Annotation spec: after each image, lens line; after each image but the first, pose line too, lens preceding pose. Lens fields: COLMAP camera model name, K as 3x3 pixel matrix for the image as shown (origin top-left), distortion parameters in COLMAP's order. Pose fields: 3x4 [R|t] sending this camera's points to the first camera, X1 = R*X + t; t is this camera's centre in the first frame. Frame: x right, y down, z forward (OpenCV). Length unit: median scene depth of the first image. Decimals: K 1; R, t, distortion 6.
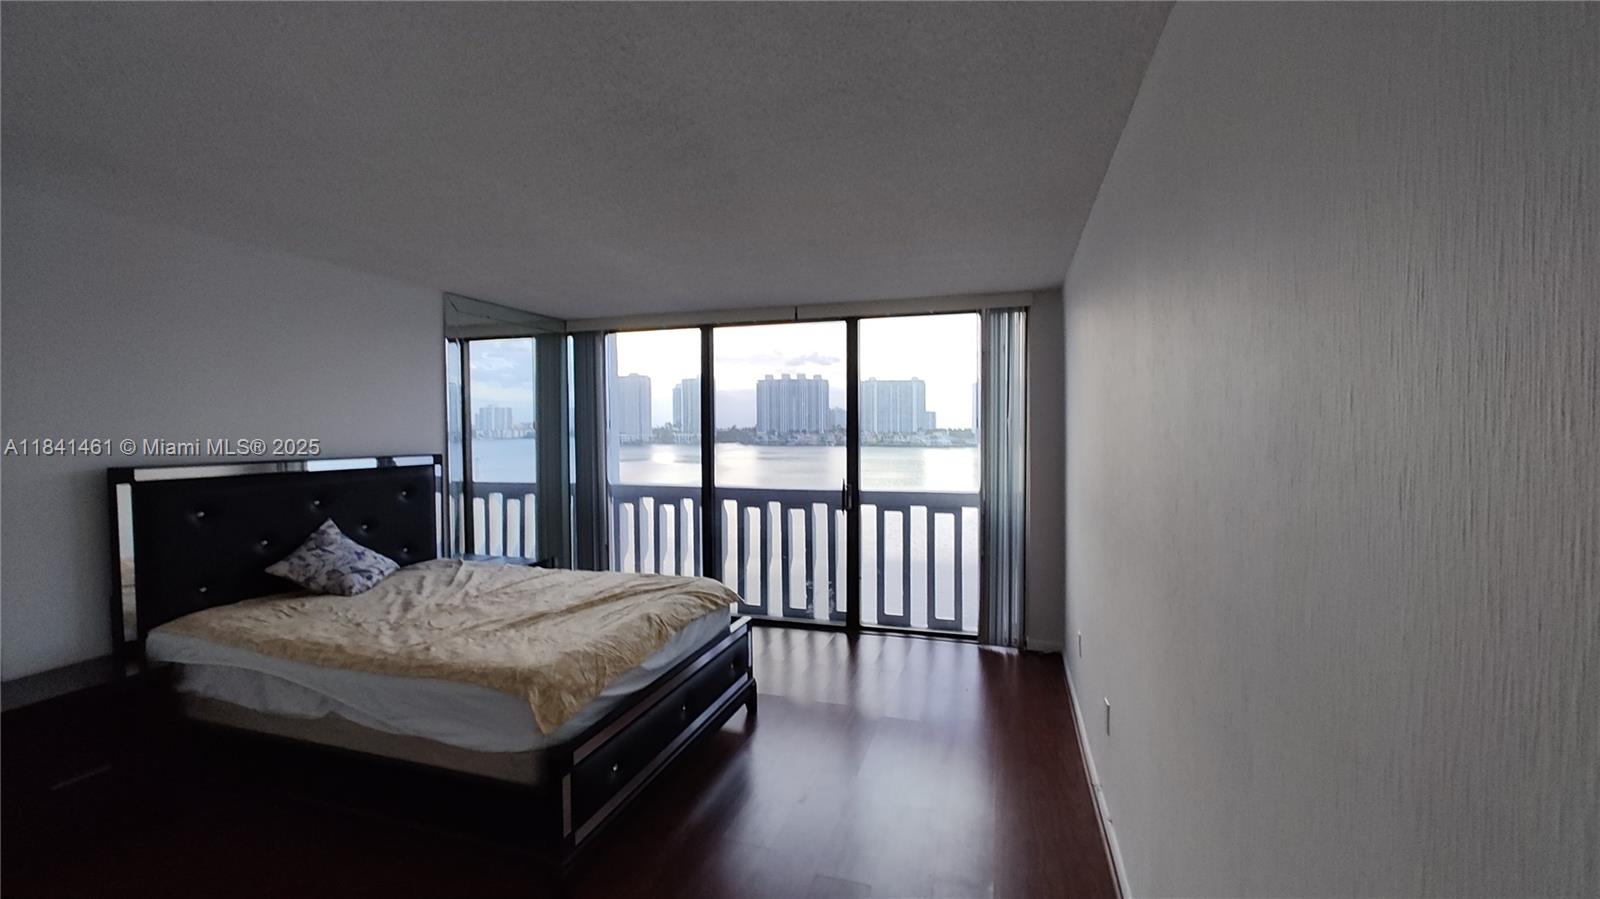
lens RADIAL K [[662.6, 0, 803.1], [0, 662.6, 455.1], [0, 0, 1]] dist [-0.013103, 0.009400]
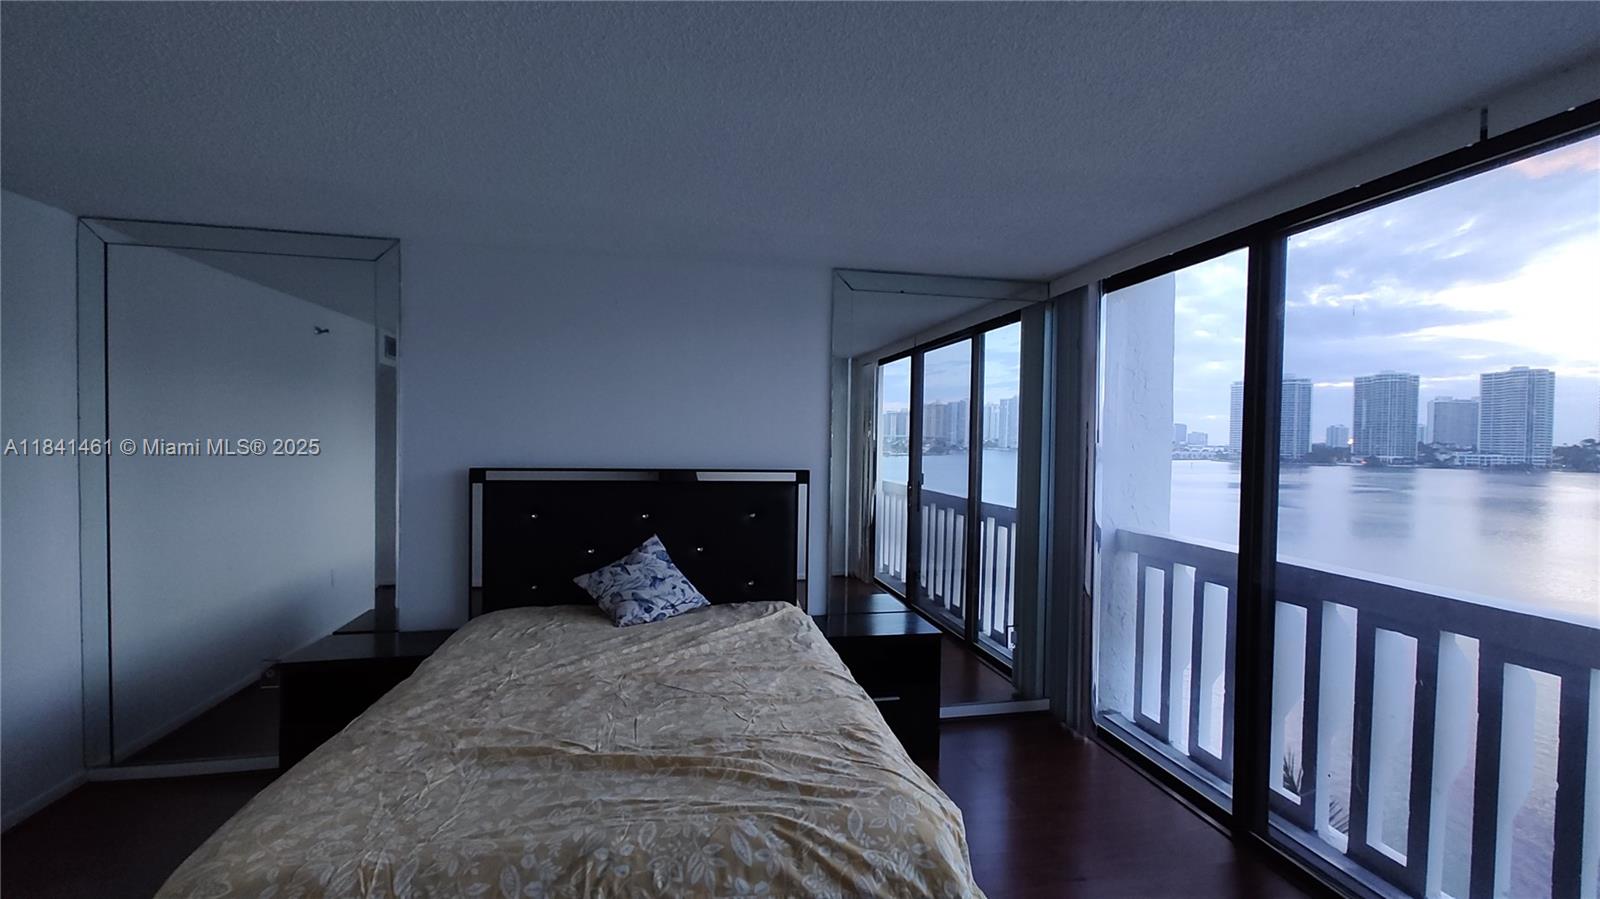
lens RADIAL K [[662.6, 0, 803.1], [0, 662.6, 455.1], [0, 0, 1]] dist [-0.013103, 0.009400]
pose [[0.475961, 0.033326, -0.878835, 0.192434], [-0.050750, 0.998657, 0.010384, -0.035341], [0.878001, 0.039658, 0.477013, 0.768100]]
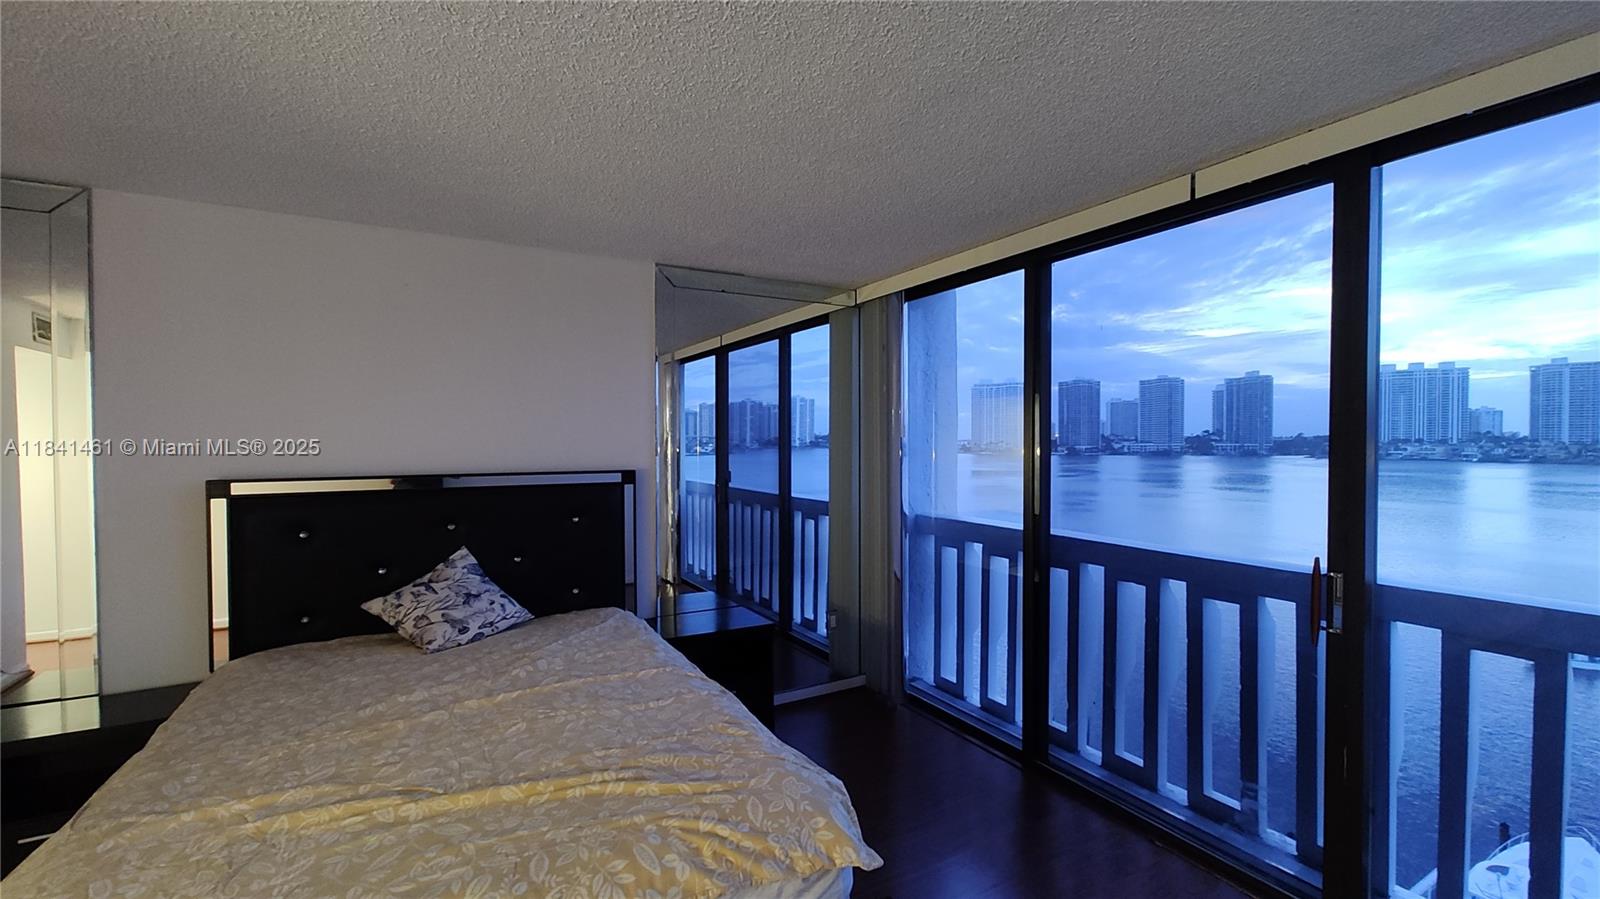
lens RADIAL K [[662.6, 0, 803.1], [0, 662.6, 455.1], [0, 0, 1]] dist [-0.013103, 0.009400]
pose [[0.731754, 0.018083, -0.681329, 0.158336], [-0.026806, 0.999638, -0.002259, -0.028969], [0.681042, 0.019916, 0.731974, 0.711383]]
